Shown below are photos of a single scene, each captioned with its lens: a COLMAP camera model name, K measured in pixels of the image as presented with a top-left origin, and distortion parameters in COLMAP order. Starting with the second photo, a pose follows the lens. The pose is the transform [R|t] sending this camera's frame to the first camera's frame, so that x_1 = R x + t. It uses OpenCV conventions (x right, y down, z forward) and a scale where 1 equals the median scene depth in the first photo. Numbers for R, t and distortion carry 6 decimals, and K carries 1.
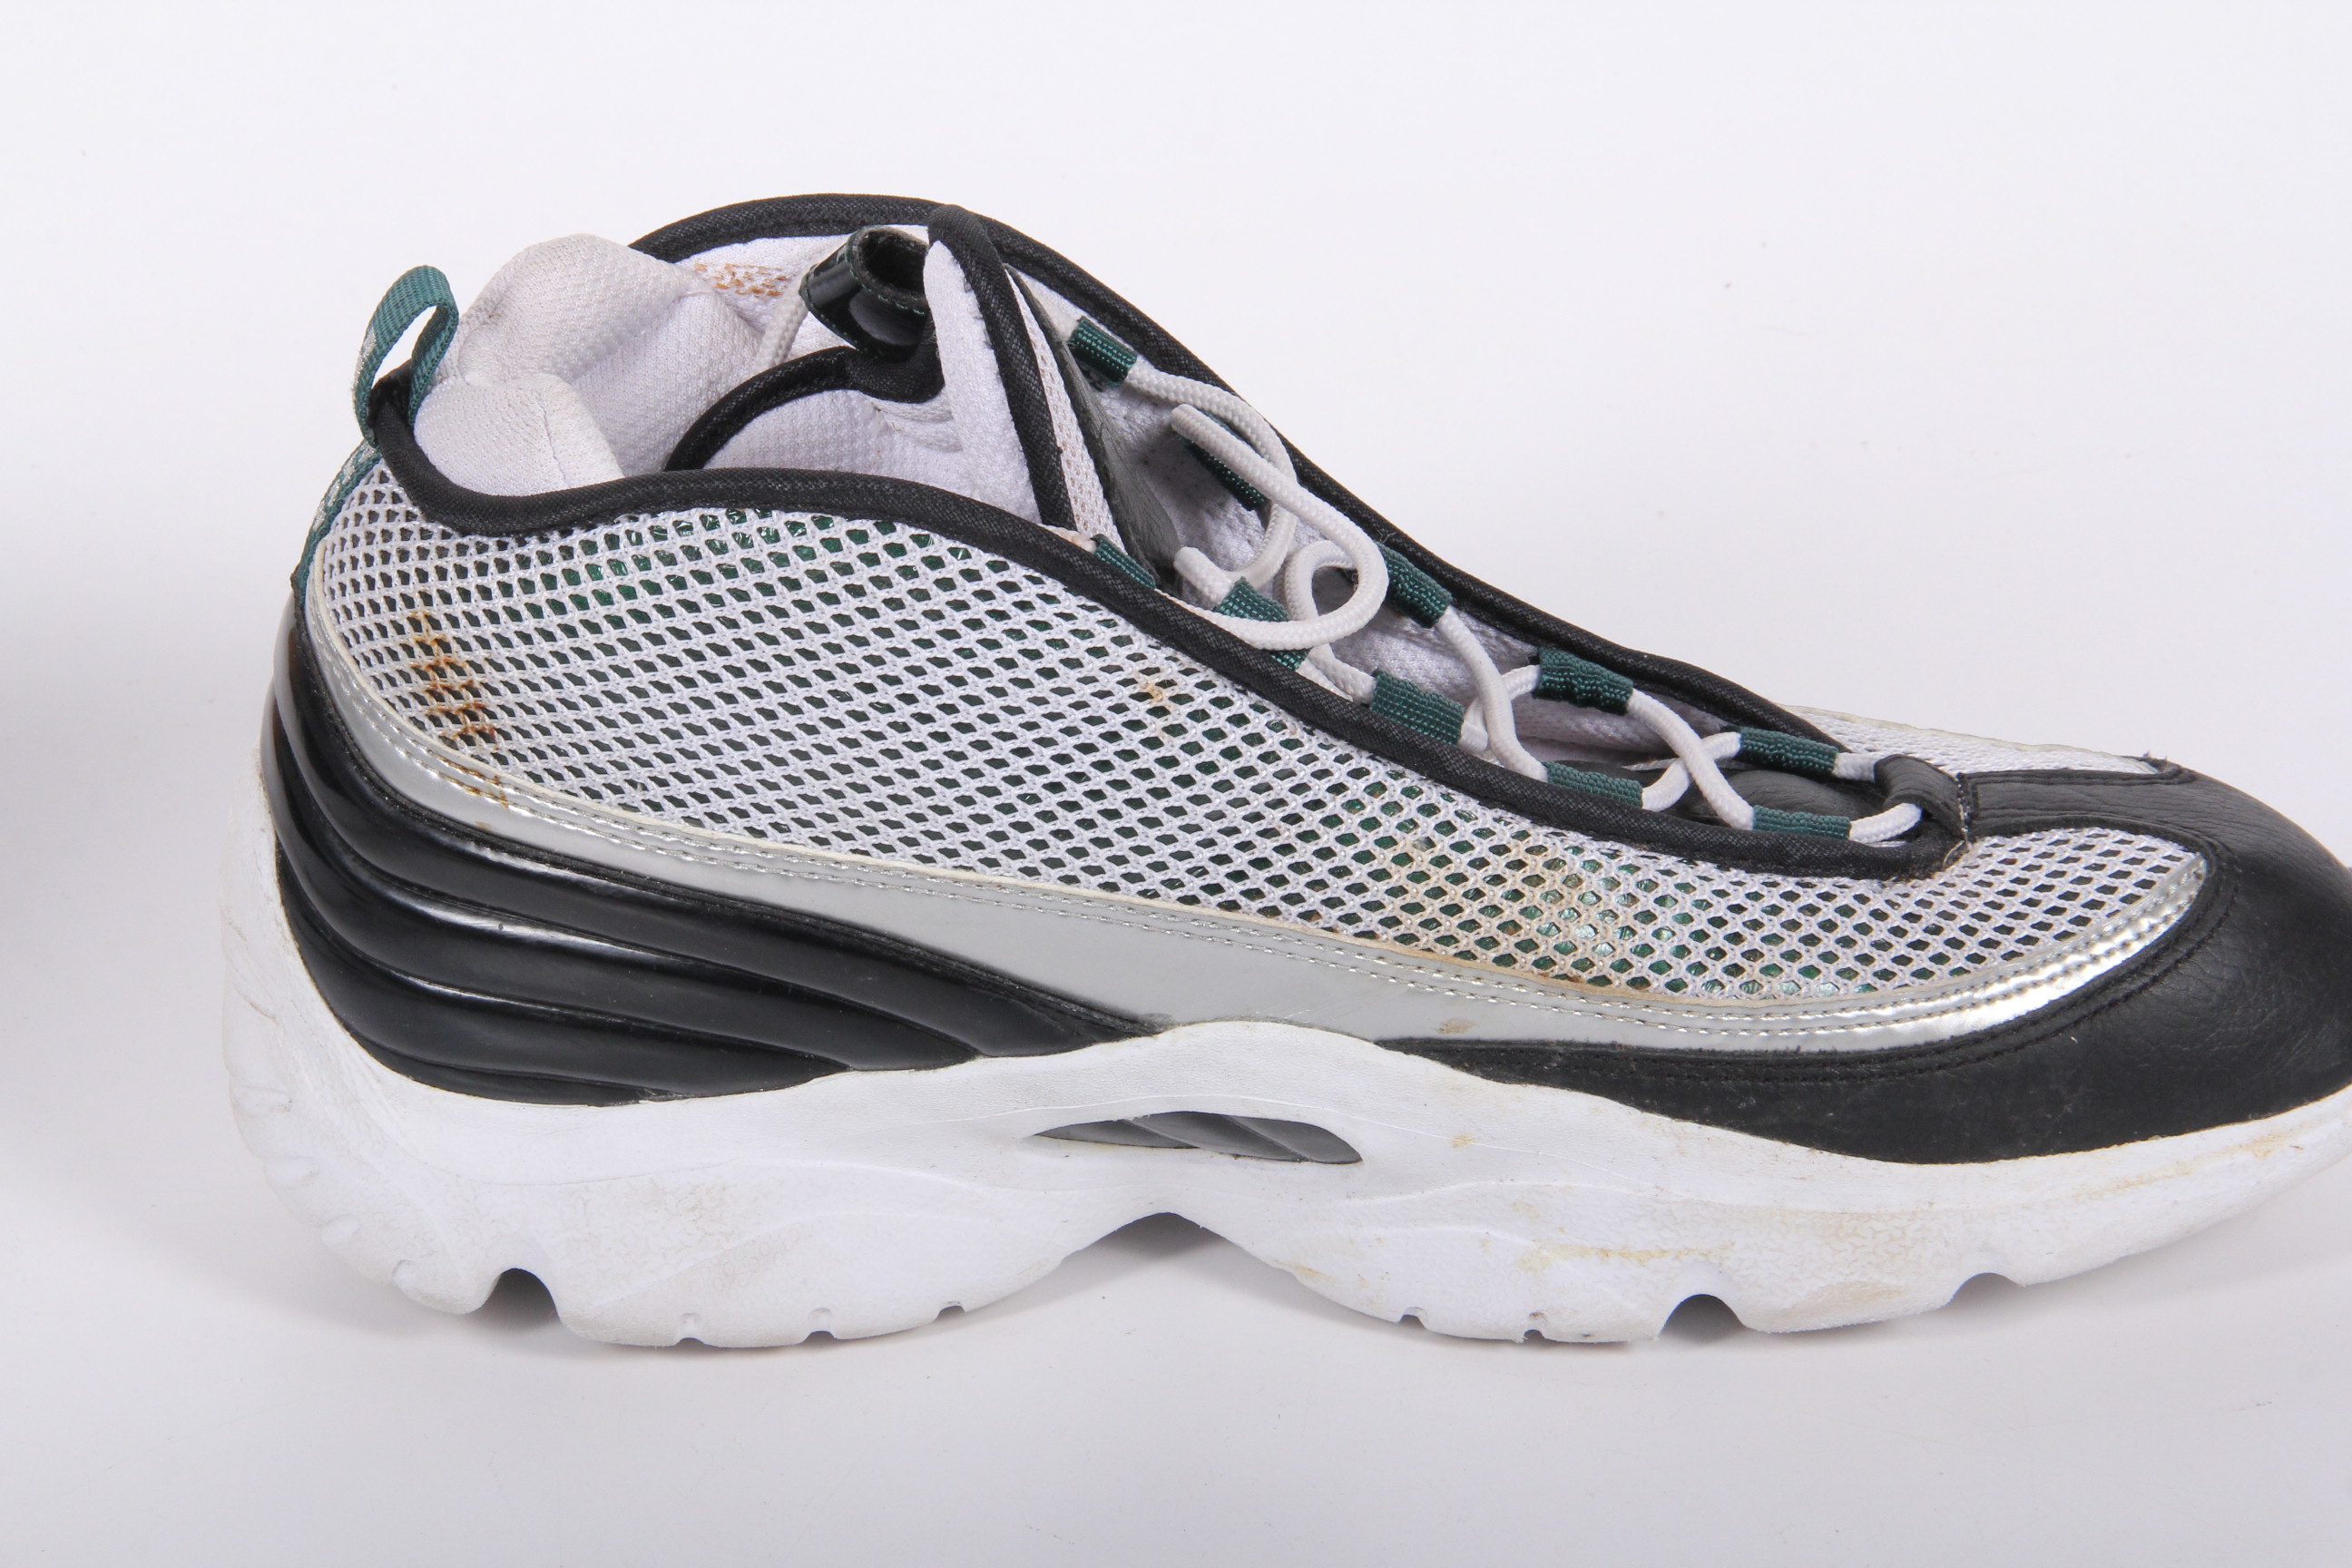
lens RADIAL K [[7383.0, 0, 1176.0], [0, 7383.0, 784.0], [0, 0, 1]] dist [0.693761, -1.113092]
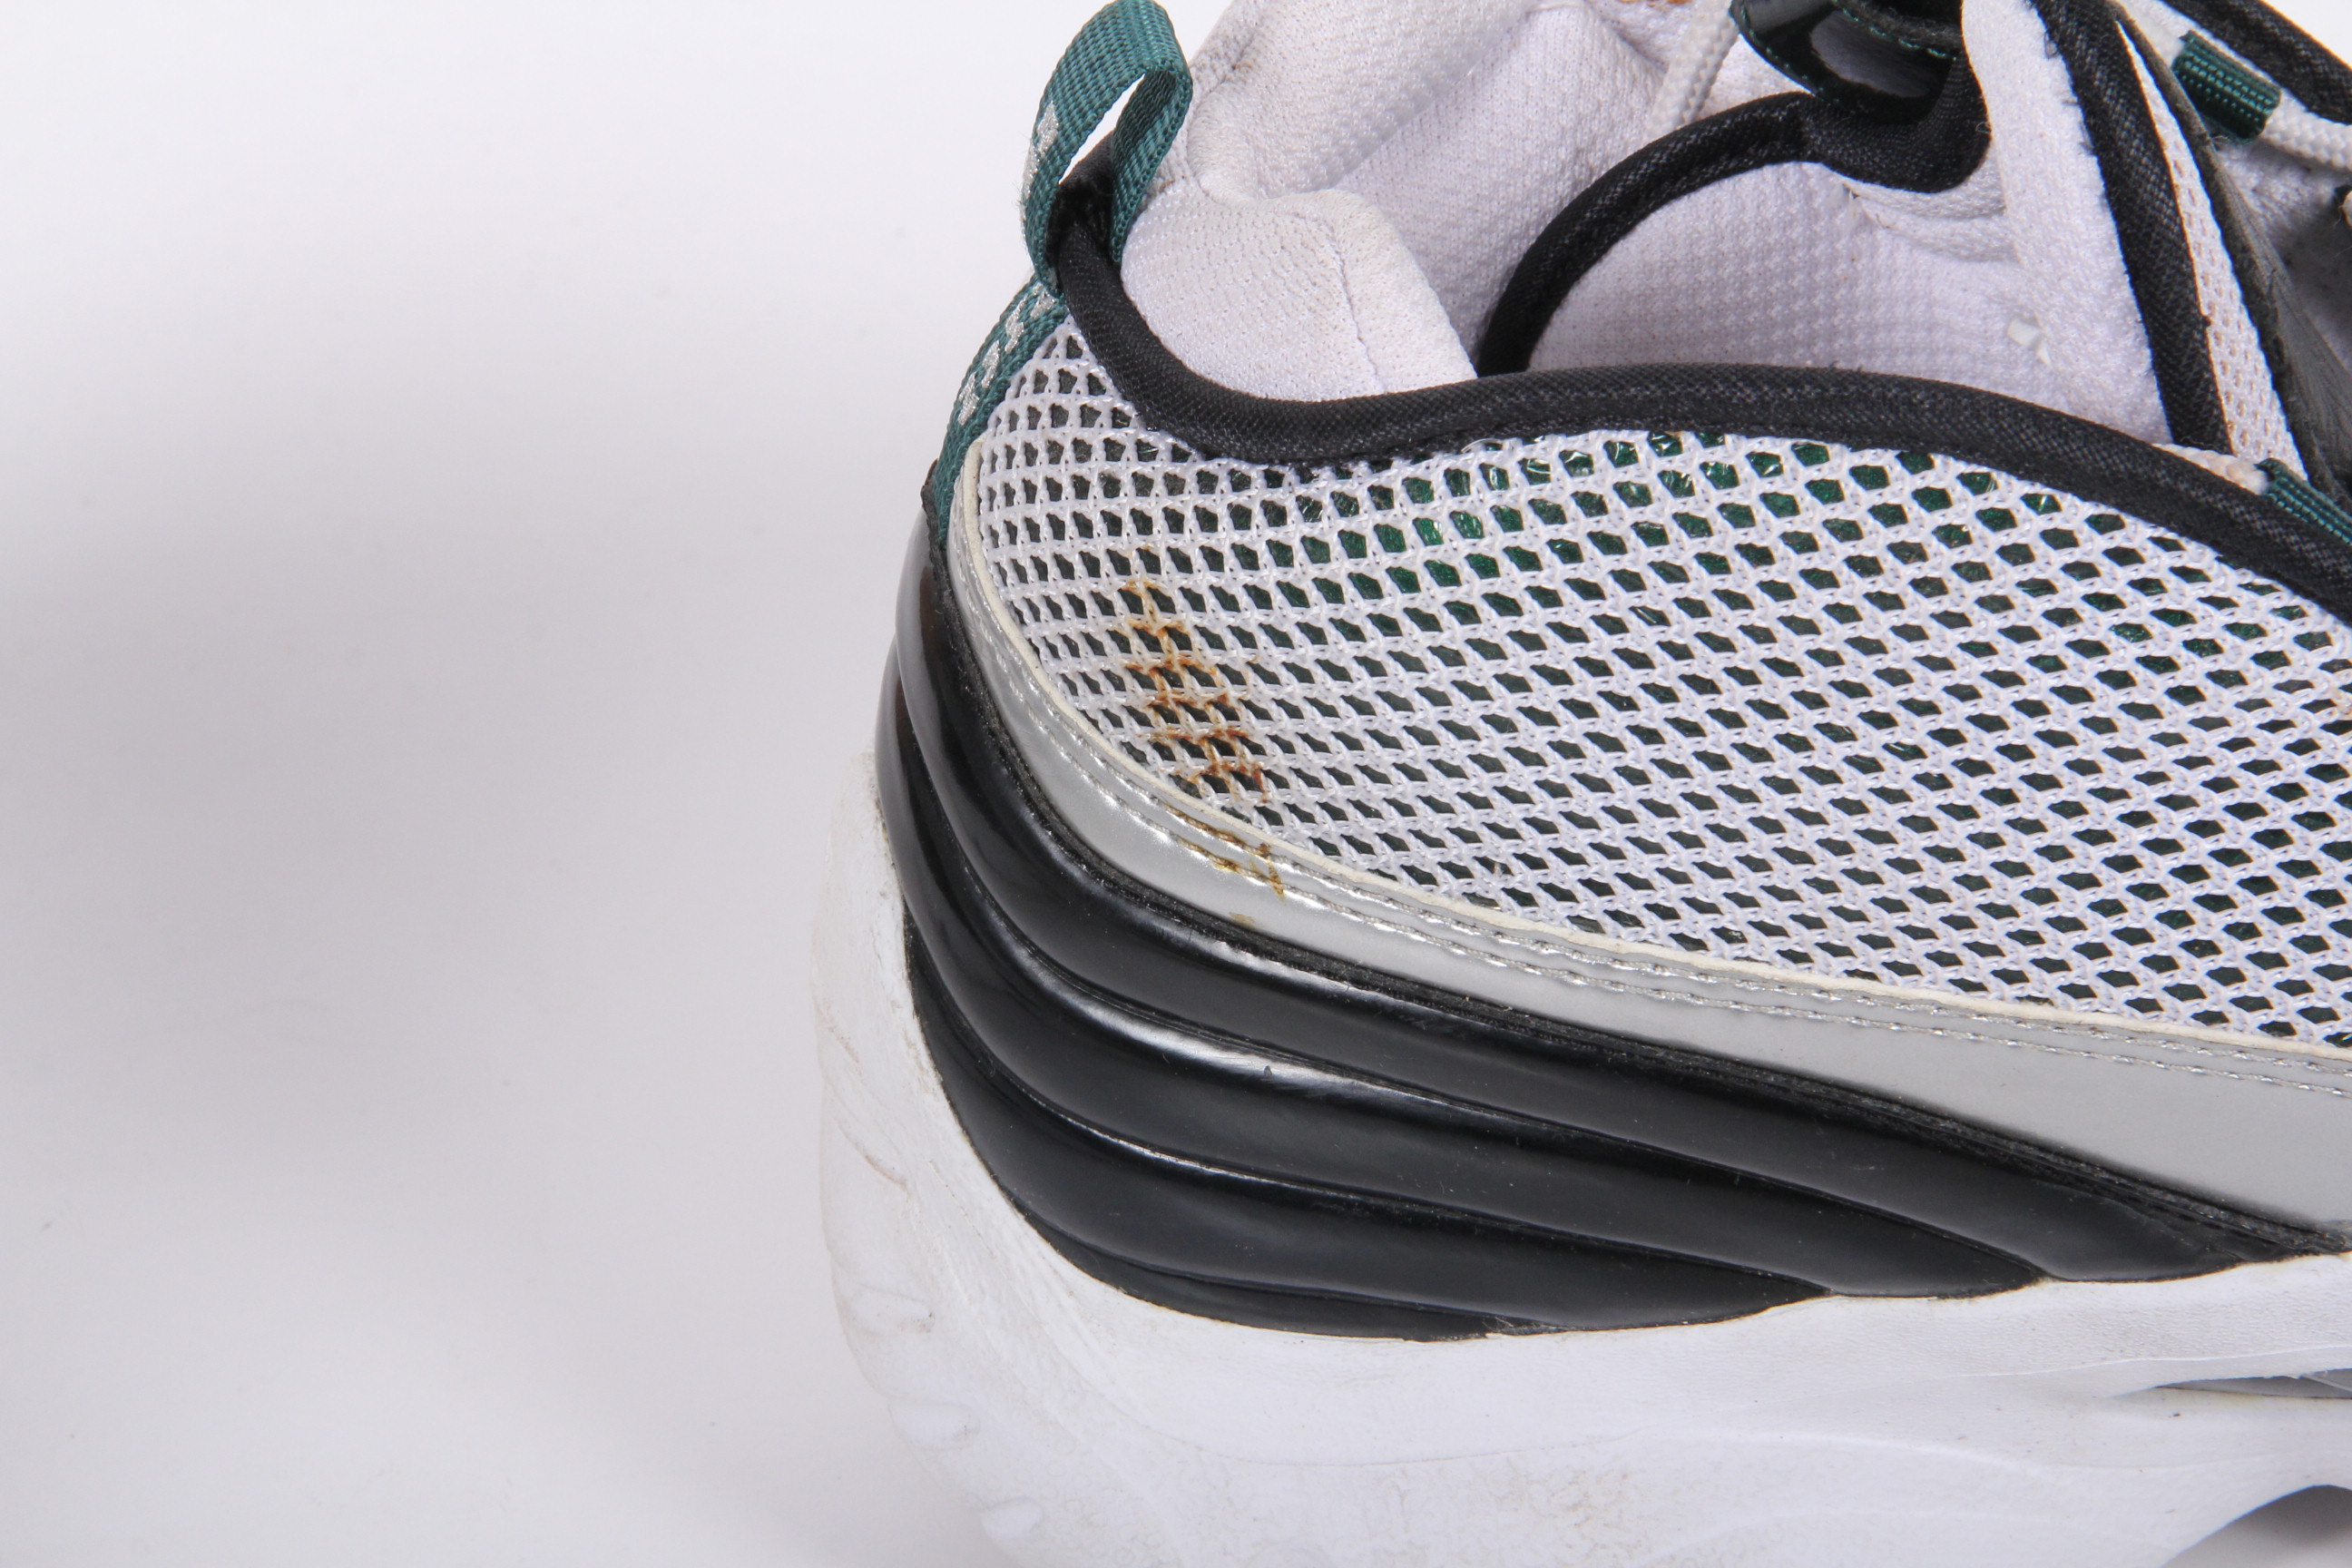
lens RADIAL K [[8852.4, 0, 1176.0], [0, 8852.4, 784.0], [0, 0, 1]] dist [0.670385, -4.459551]
pose [[0.998012, -0.006118, -0.062725, -0.052481], [0.011811, 0.995800, 0.090790, -0.072721], [0.061906, -0.091351, 0.993893, 0.268240]]
